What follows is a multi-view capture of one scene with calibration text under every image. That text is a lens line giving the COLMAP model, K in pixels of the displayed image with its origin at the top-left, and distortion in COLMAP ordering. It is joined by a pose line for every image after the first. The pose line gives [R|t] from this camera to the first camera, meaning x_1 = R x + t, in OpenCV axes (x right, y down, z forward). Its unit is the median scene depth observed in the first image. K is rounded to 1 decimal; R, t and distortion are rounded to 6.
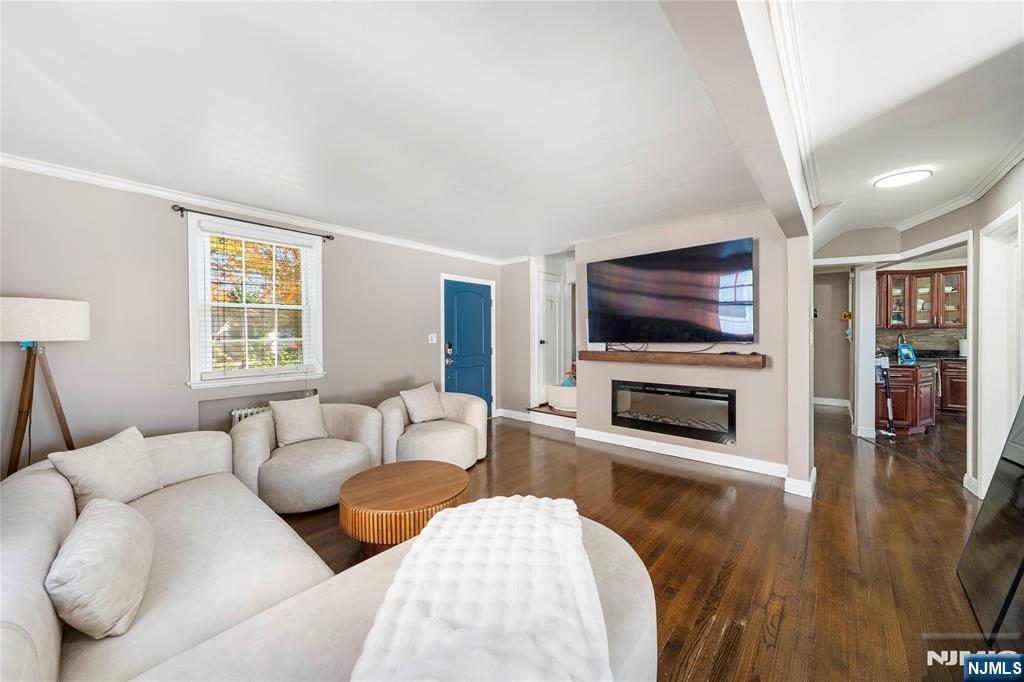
lens RADIAL K [[363.5, 0, 514.5], [0, 363.5, 335.2], [0, 0, 1]] dist [-0.000280, 0.000601]
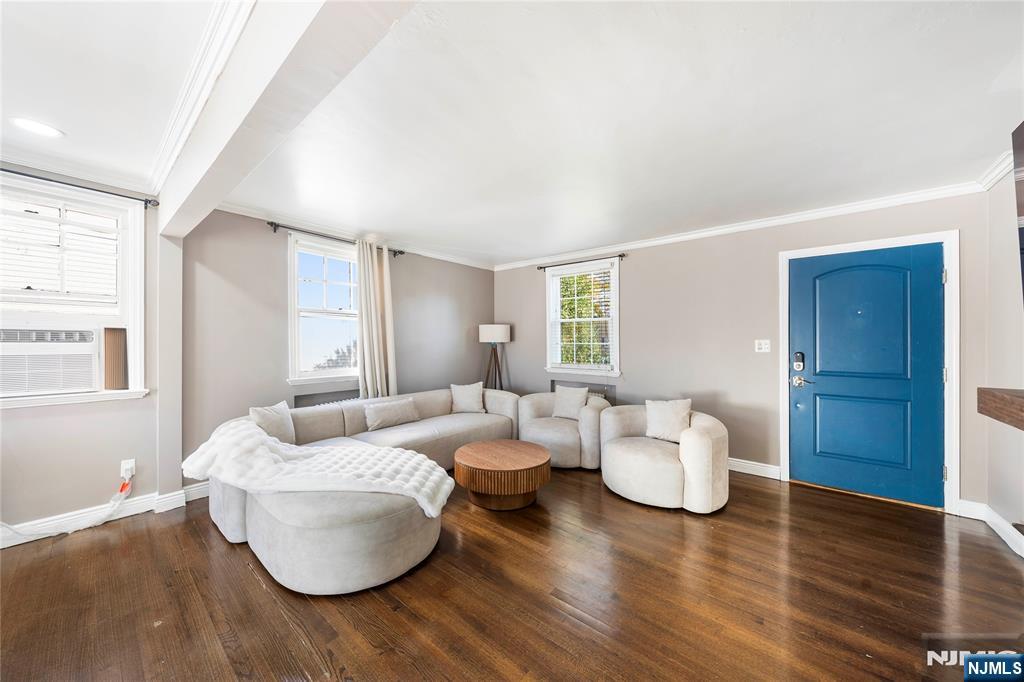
lens RADIAL K [[356.5, 0, 509.5], [0, 356.5, 341.5], [0, 0, 1]] dist [-0.001395, -0.000118]
pose [[0.031564, 0.008781, -0.999463, 0.617141], [-0.005287, 0.999949, 0.008619, -0.005245], [0.999488, 0.005012, 0.031609, 0.620720]]
